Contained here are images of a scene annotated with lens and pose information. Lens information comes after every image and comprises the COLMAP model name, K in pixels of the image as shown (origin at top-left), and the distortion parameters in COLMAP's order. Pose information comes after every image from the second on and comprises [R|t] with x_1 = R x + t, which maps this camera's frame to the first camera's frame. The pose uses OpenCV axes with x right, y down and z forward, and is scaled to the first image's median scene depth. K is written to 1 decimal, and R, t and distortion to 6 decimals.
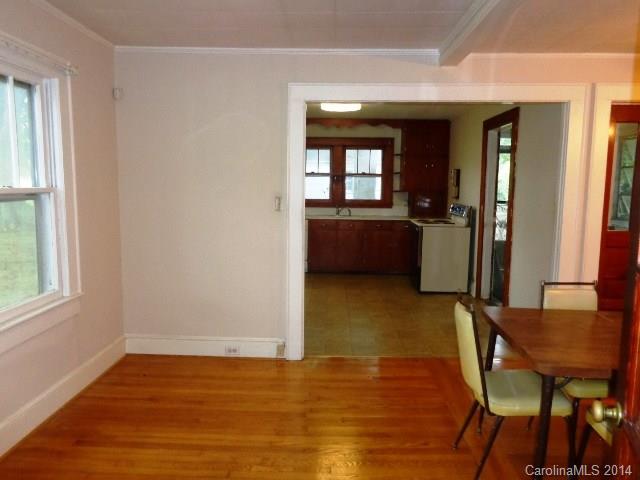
lens RADIAL K [[493.2, 0, 319.5], [0, 493.2, 241.7], [0, 0, 1]] dist [0.038524, -0.008777]
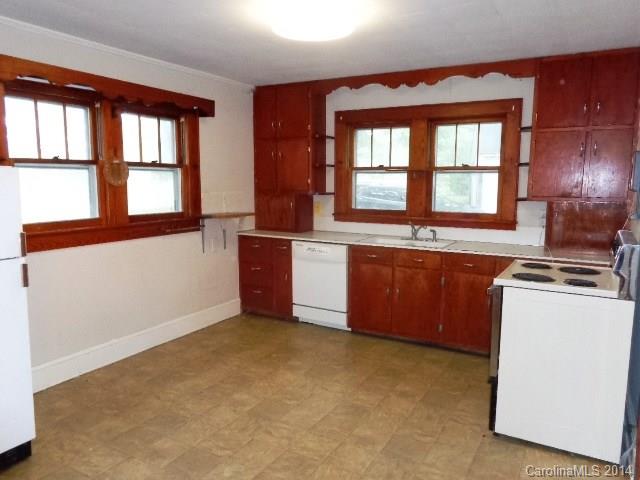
lens RADIAL K [[493.2, 0, 320.7], [0, 493.2, 237.3], [0, 0, 1]] dist [0.038524, -0.008777]
pose [[0.883877, 0.051791, -0.464843, 0.211322], [-0.055100, 0.998460, 0.006475, -0.052601], [0.464462, 0.019889, 0.885370, 0.429062]]
